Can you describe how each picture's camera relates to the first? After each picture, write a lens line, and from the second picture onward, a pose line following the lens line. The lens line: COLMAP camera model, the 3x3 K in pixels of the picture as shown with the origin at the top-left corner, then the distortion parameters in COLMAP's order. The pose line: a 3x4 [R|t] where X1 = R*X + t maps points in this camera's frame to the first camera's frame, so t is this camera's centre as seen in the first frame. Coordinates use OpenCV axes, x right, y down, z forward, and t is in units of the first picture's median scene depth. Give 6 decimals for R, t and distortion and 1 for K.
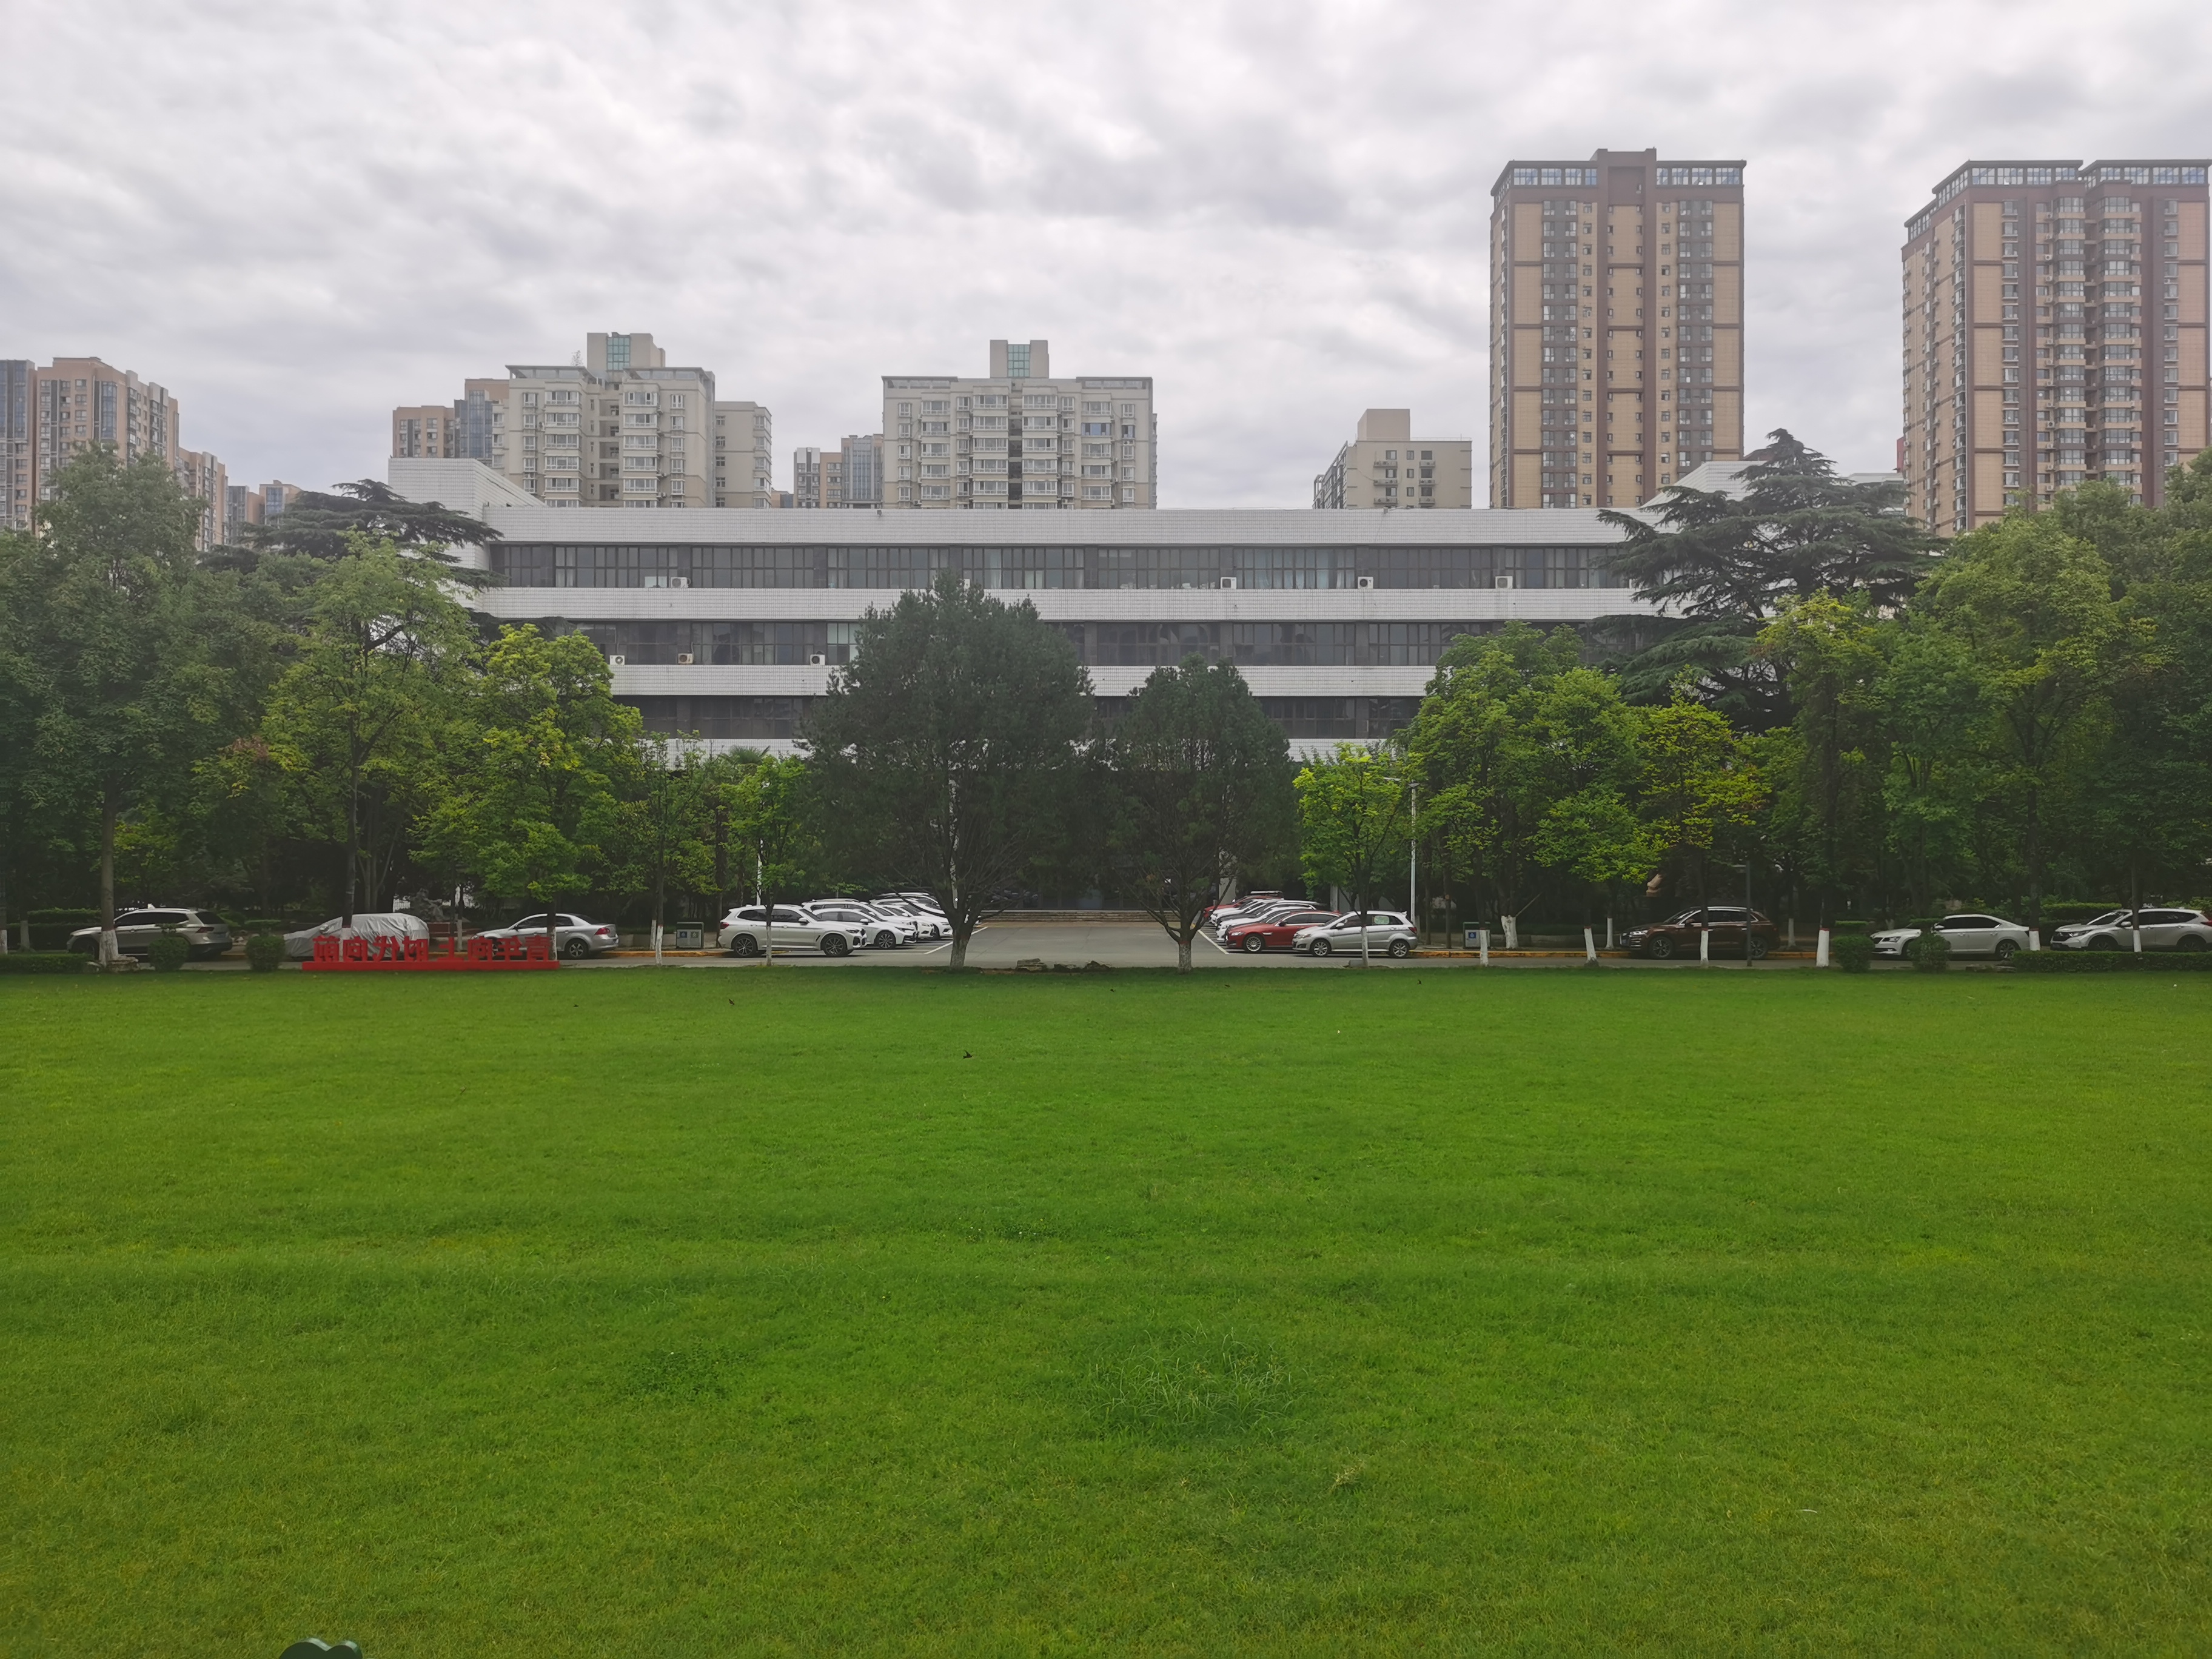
lens RADIAL K [[1691.2, 0, 1106.0], [0, 1691.2, 829.5], [0, 0, 1]] dist [0.063871, -0.056919]
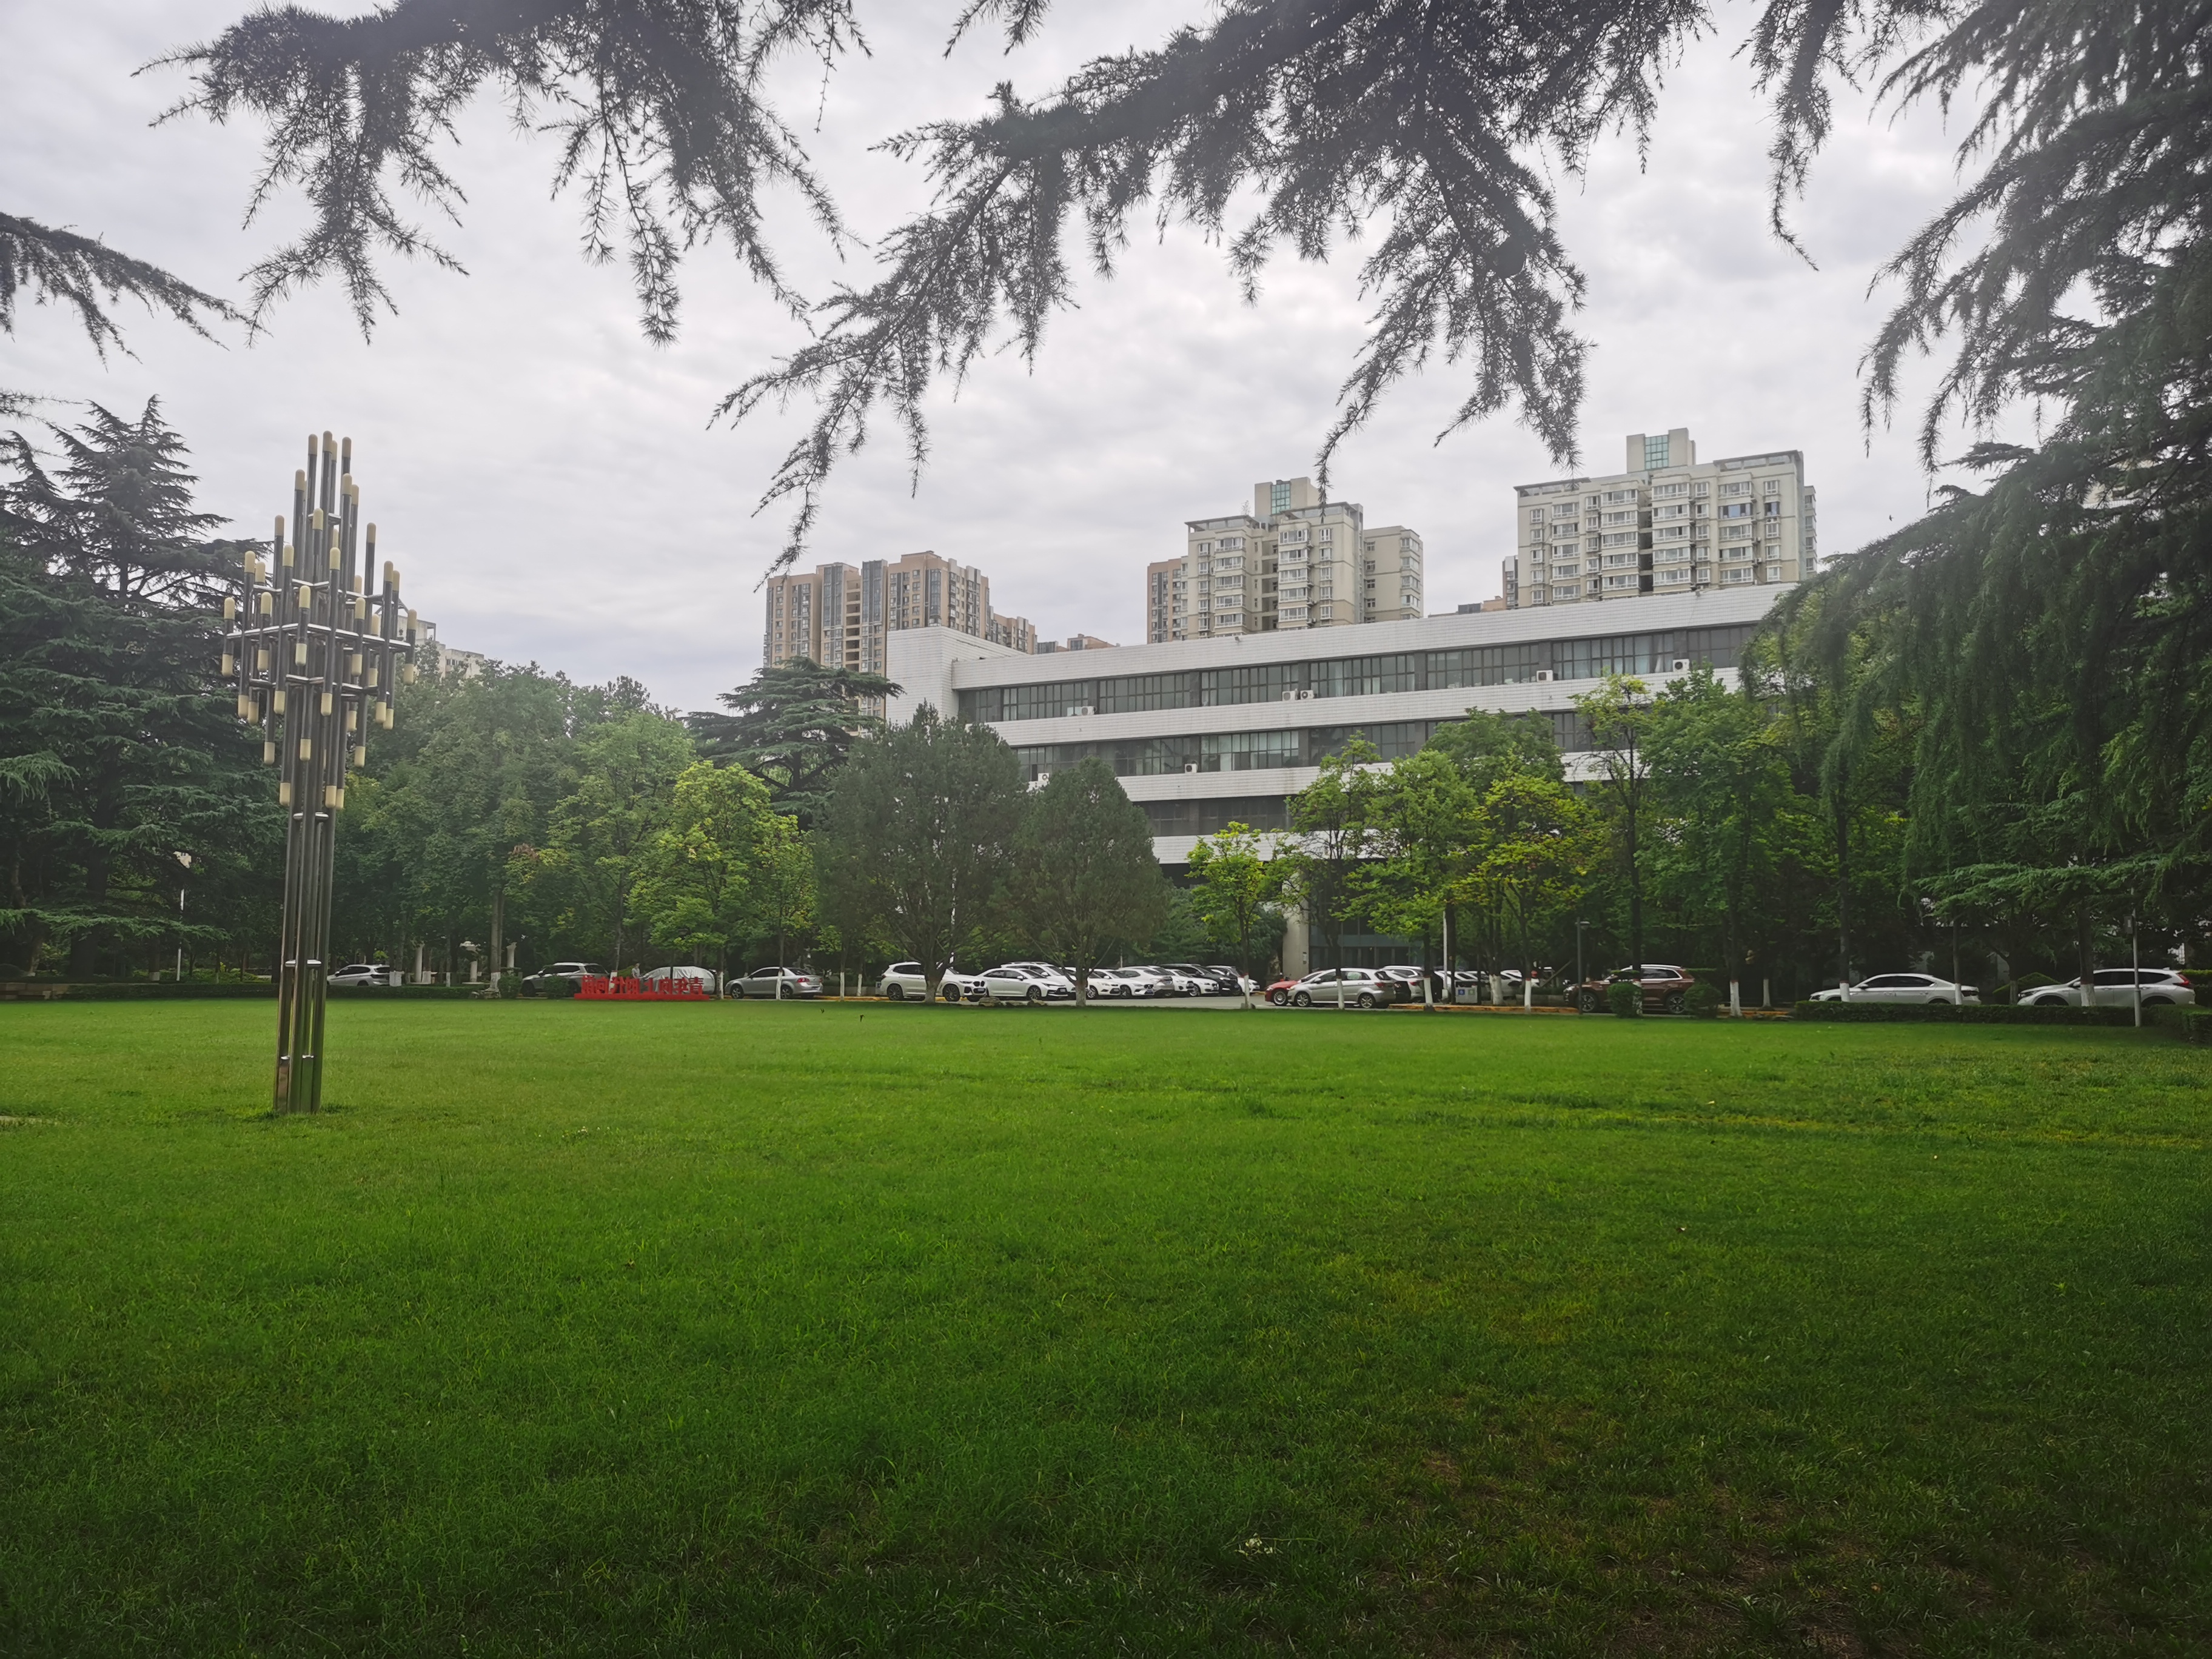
lens RADIAL K [[1691.2, 0, 1106.0], [0, 1691.2, 829.5], [0, 0, 1]] dist [0.063871, -0.056919]
pose [[0.886966, -0.033389, -0.460626, 0.120127], [0.004935, 0.998012, -0.062838, 0.005650], [0.461808, 0.053462, 0.885367, -0.021083]]
